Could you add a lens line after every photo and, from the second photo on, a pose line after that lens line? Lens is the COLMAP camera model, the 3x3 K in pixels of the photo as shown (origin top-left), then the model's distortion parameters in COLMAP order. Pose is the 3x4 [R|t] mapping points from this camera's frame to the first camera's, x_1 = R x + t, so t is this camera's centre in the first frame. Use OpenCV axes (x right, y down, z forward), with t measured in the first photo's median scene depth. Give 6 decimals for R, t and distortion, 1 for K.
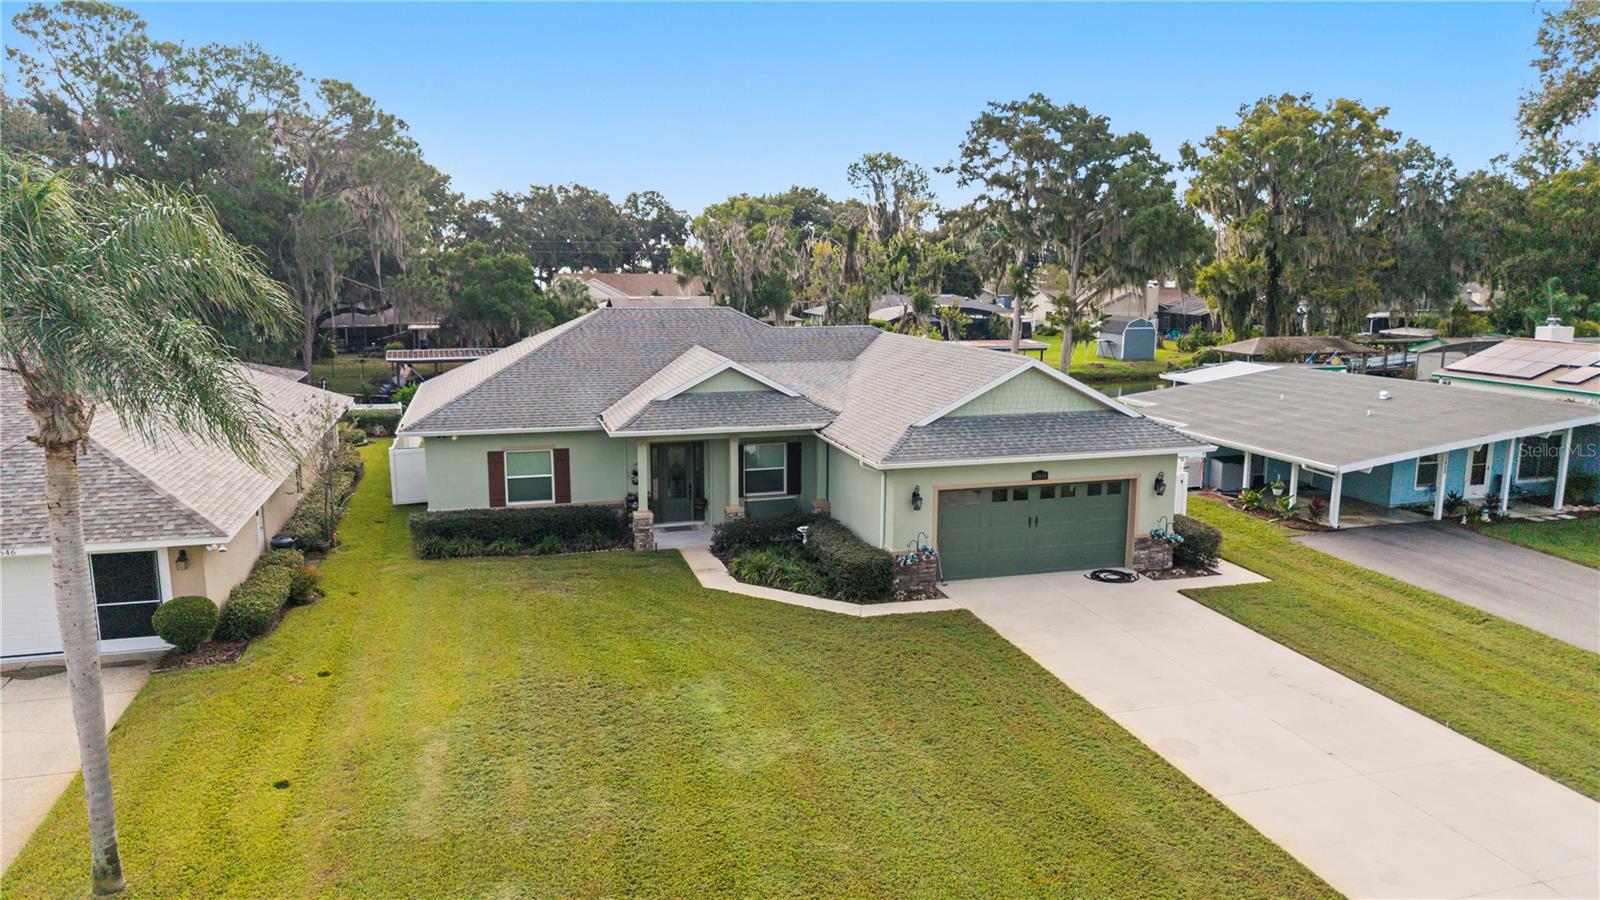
lens RADIAL K [[1097.3, 0, 794.1], [0, 1097.3, 451.0], [0, 0, 1]] dist [0.034692, -0.040892]
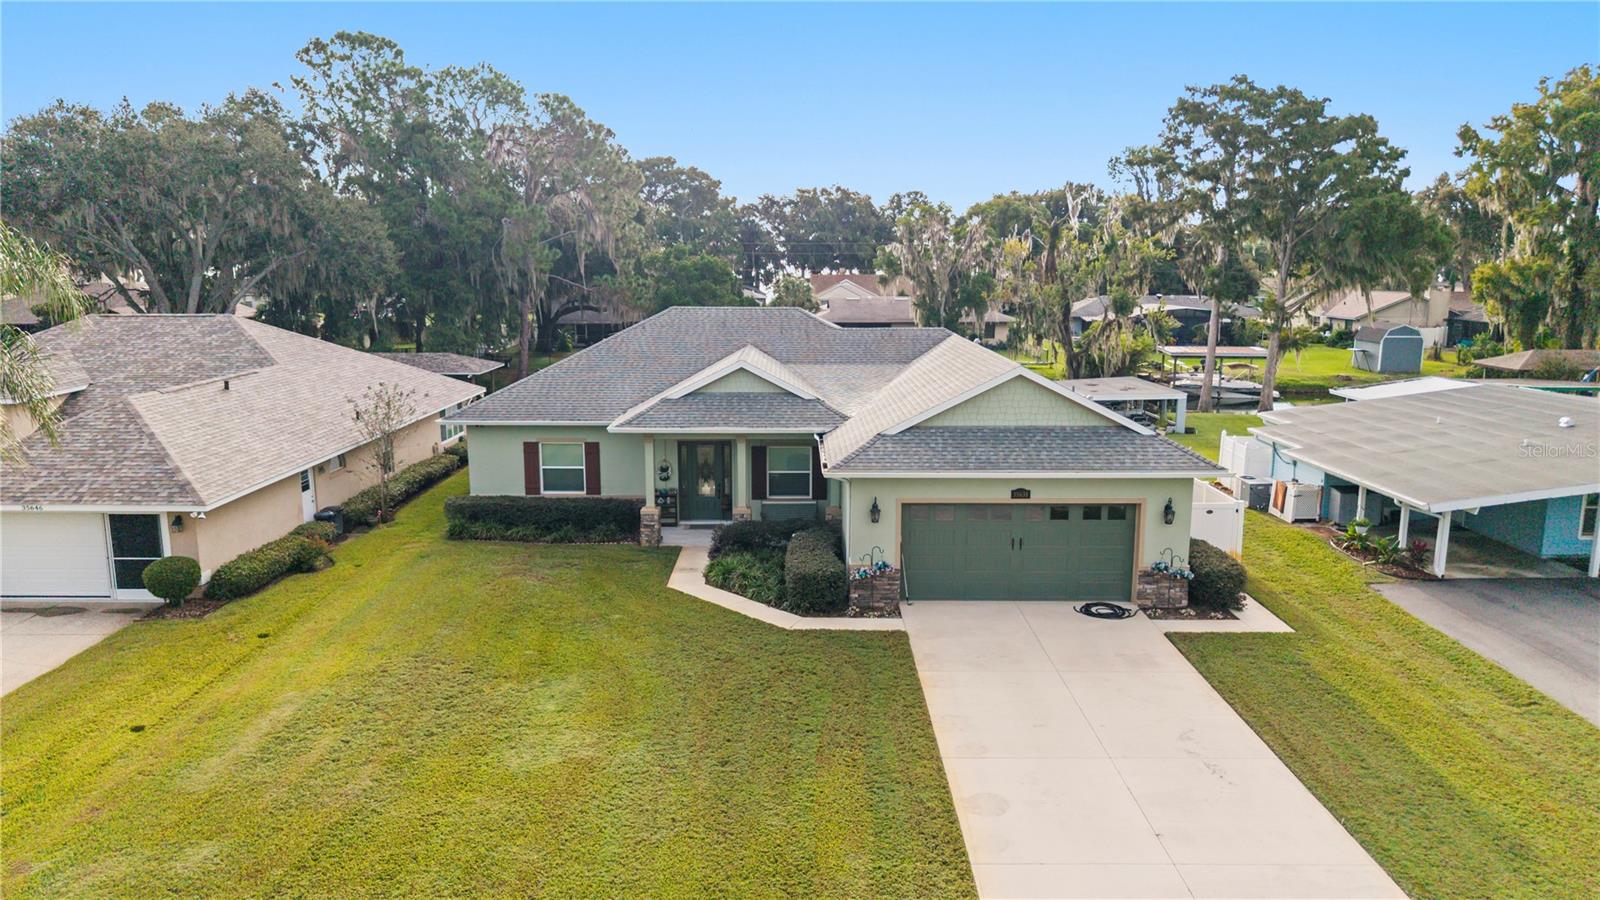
lens RADIAL K [[1097.3, 0, 794.1], [0, 1097.3, 451.0], [0, 0, 1]] dist [0.034692, -0.040892]
pose [[0.960279, 0.046205, -0.275189, 0.280492], [-0.046396, 0.998906, 0.005821, -0.009567], [0.275157, 0.007178, 0.961373, 0.063601]]
